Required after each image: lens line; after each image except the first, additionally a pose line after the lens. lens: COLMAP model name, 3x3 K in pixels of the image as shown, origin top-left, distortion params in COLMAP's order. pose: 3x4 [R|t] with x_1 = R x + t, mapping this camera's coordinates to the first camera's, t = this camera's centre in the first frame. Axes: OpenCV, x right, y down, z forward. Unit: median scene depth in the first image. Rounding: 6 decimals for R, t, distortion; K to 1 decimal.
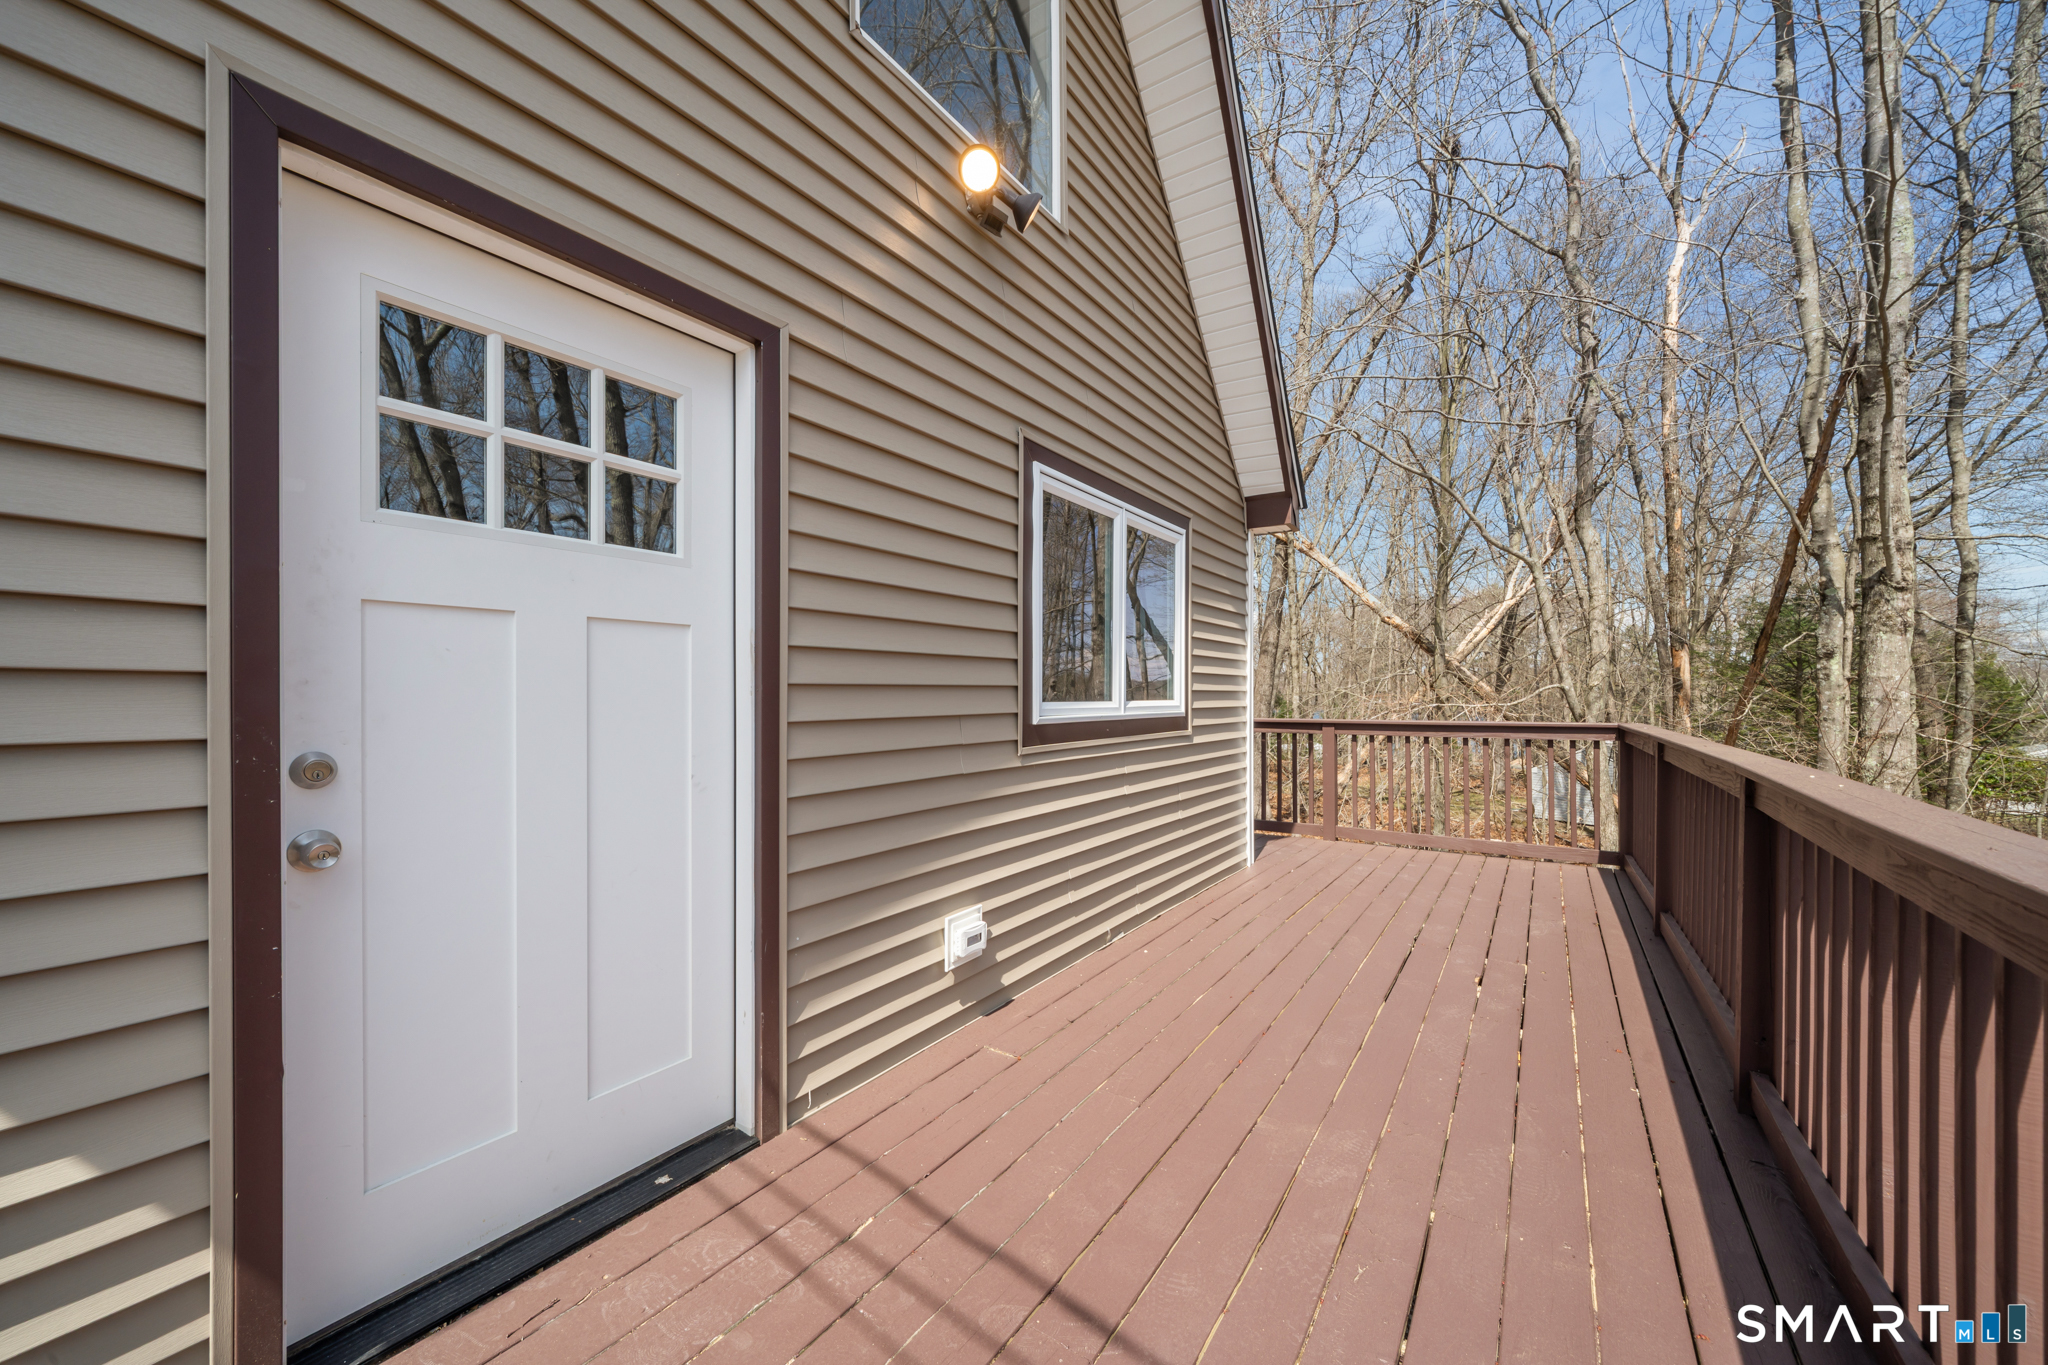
lens RADIAL K [[785.0, 0, 1023.9], [0, 785.0, 695.7], [0, 0, 1]] dist [-0.001058, -0.000037]
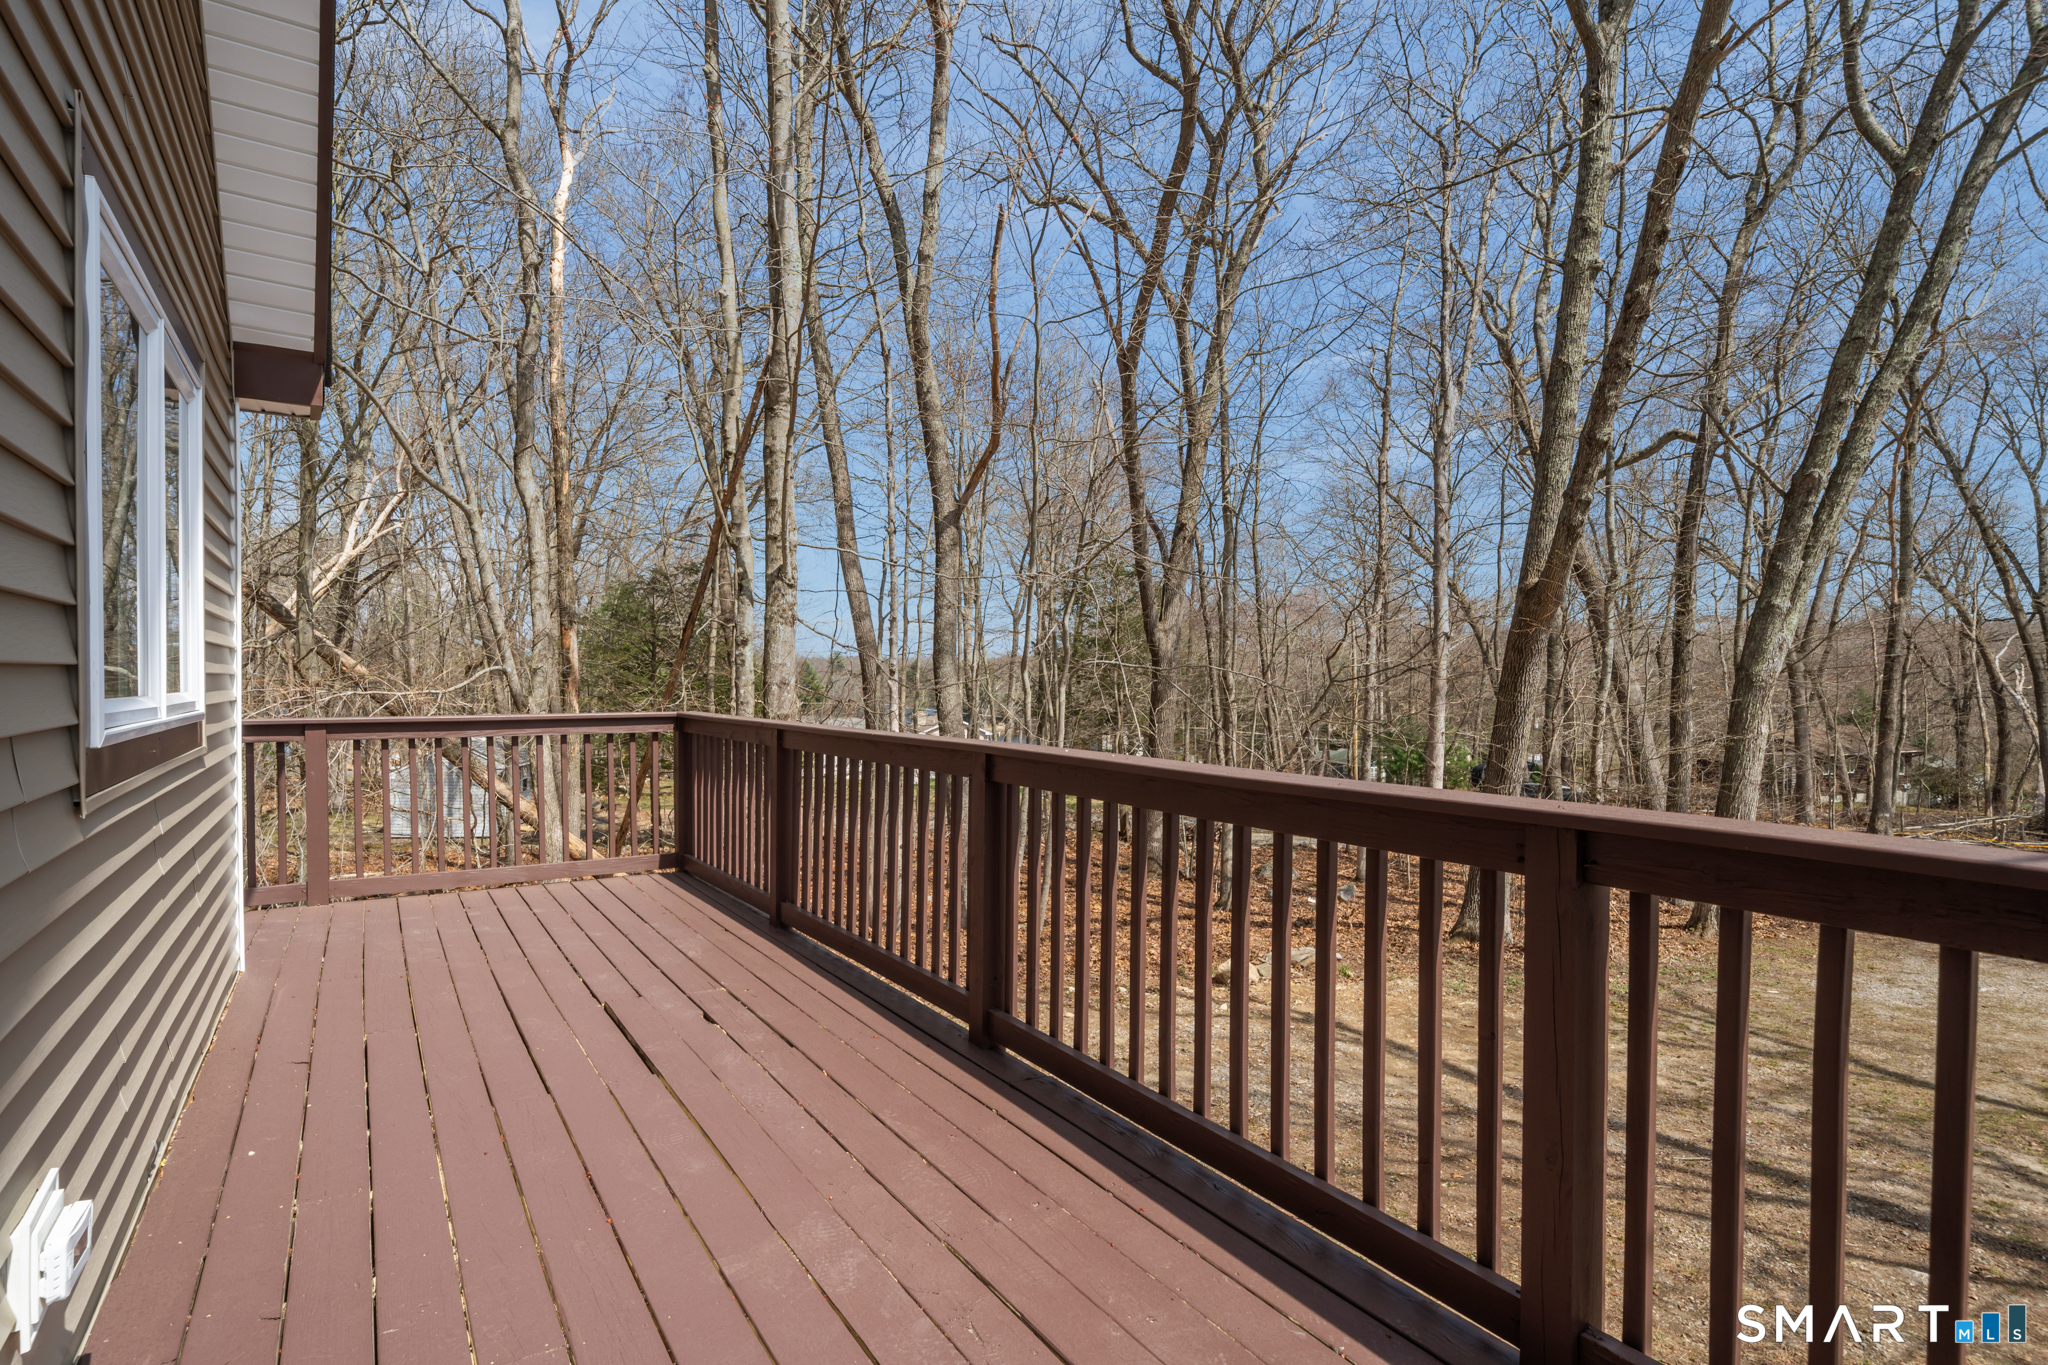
lens RADIAL K [[1047.3, 0, 1019.6], [0, 1047.3, 679.3], [0, 0, 1]] dist [0.026806, 0.000387]
pose [[0.406458, 0.000517, 0.913669, -0.197863], [0.000068, 1.000000, -0.000596, -0.001410], [-0.913670, 0.000305, 0.406458, 0.141940]]
